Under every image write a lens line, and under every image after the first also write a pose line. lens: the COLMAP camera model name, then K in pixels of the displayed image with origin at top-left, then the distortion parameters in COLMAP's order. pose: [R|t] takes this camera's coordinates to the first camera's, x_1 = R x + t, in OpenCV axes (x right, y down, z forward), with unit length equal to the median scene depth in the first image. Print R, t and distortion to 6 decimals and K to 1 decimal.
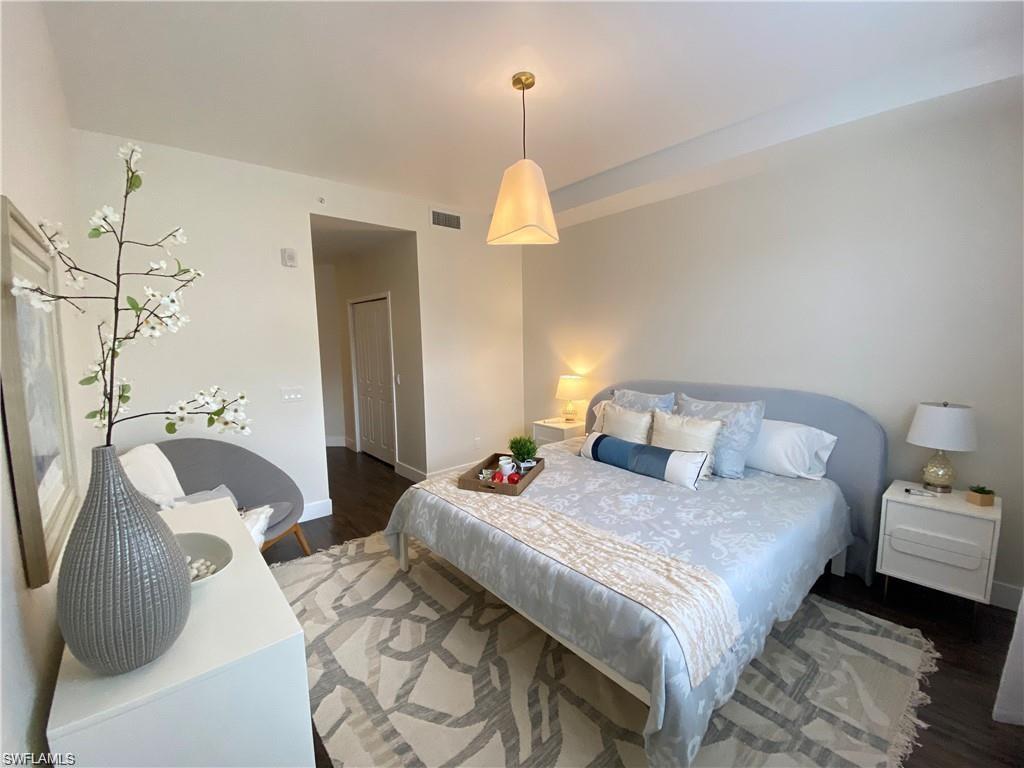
lens RADIAL K [[418.8, 0, 493.3], [0, 418.8, 389.1], [0, 0, 1]] dist [-0.000244, -0.007776]
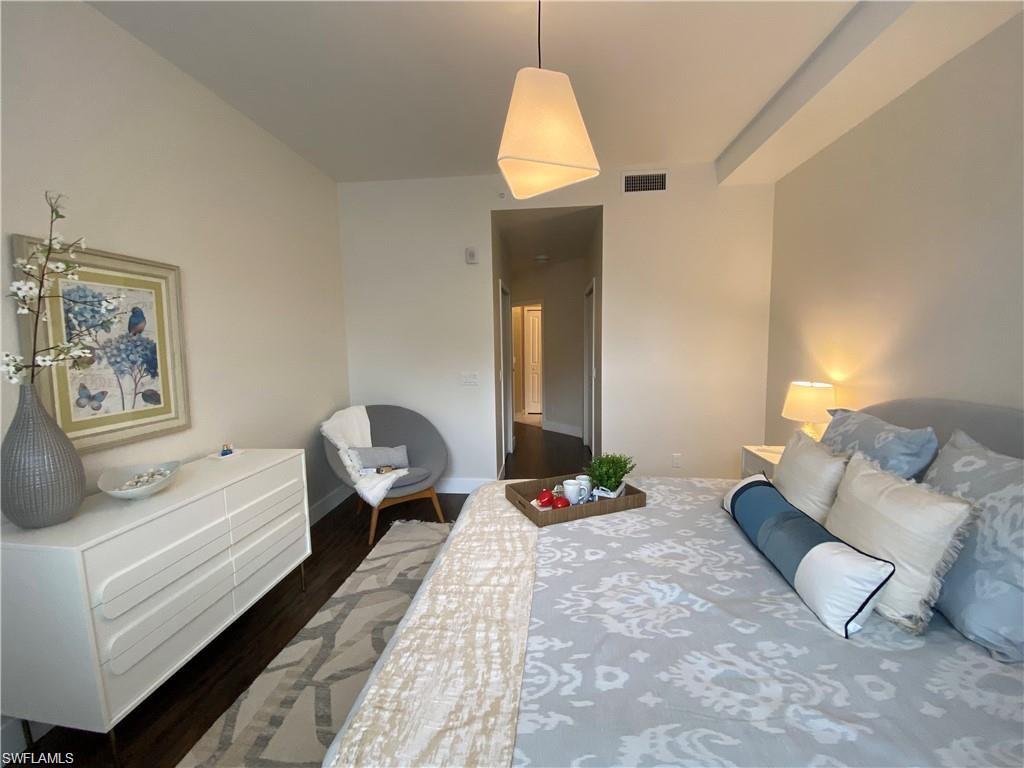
lens RADIAL K [[418.8, 0, 509.8], [0, 418.8, 381.8], [0, 0, 1]] dist [-0.000244, -0.007776]
pose [[0.715435, 0.081185, -0.693946, 0.531677], [-0.079473, 0.996236, 0.034616, -0.032154], [0.694145, 0.030384, 0.719194, 0.404040]]
